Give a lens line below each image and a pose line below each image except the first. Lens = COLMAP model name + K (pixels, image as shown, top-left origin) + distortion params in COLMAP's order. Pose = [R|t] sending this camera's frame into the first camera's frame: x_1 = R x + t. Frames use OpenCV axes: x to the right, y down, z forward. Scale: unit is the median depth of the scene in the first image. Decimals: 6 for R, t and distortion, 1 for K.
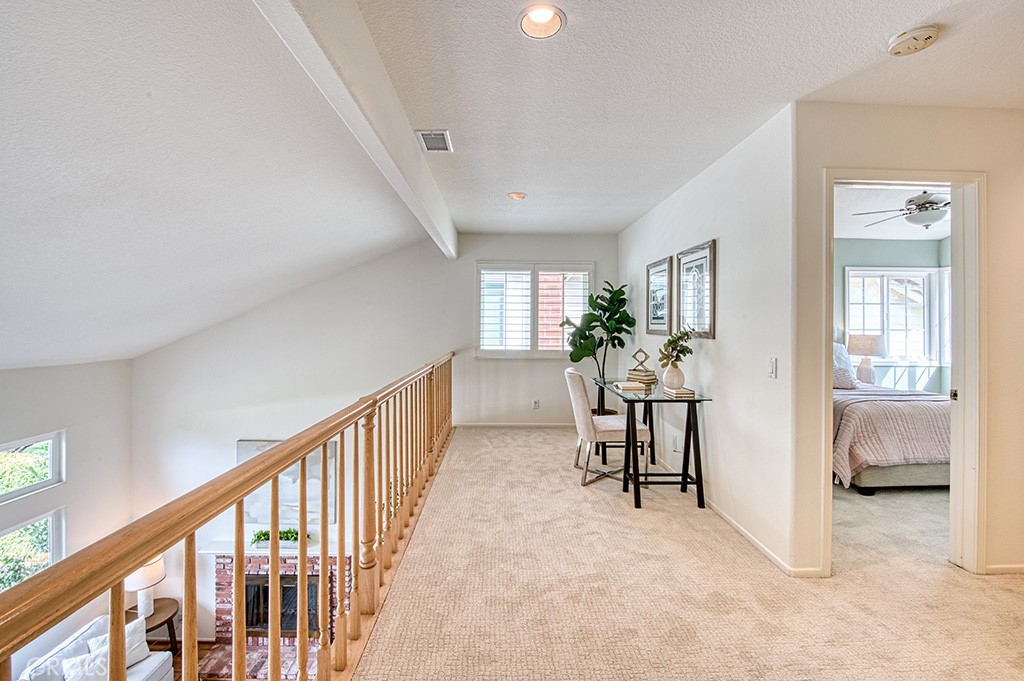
lens RADIAL K [[418.0, 0, 500.7], [0, 418.0, 325.1], [0, 0, 1]] dist [-0.014397, -0.000050]
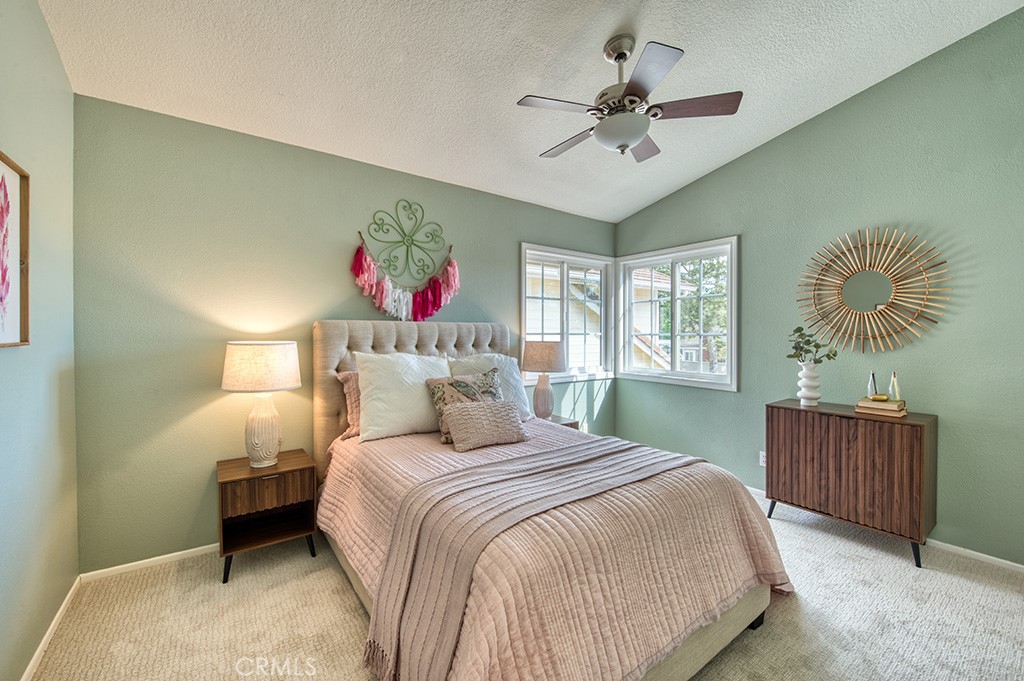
lens RADIAL K [[420.6, 0, 512.0], [0, 420.6, 340.5], [0, 0, 1]] dist [-0.019855, -0.000207]
pose [[0.810770, -0.013705, 0.585204, 0.410238], [-0.000378, 0.999713, 0.023937, 0.005082], [-0.585364, -0.019629, 0.810533, 0.440528]]
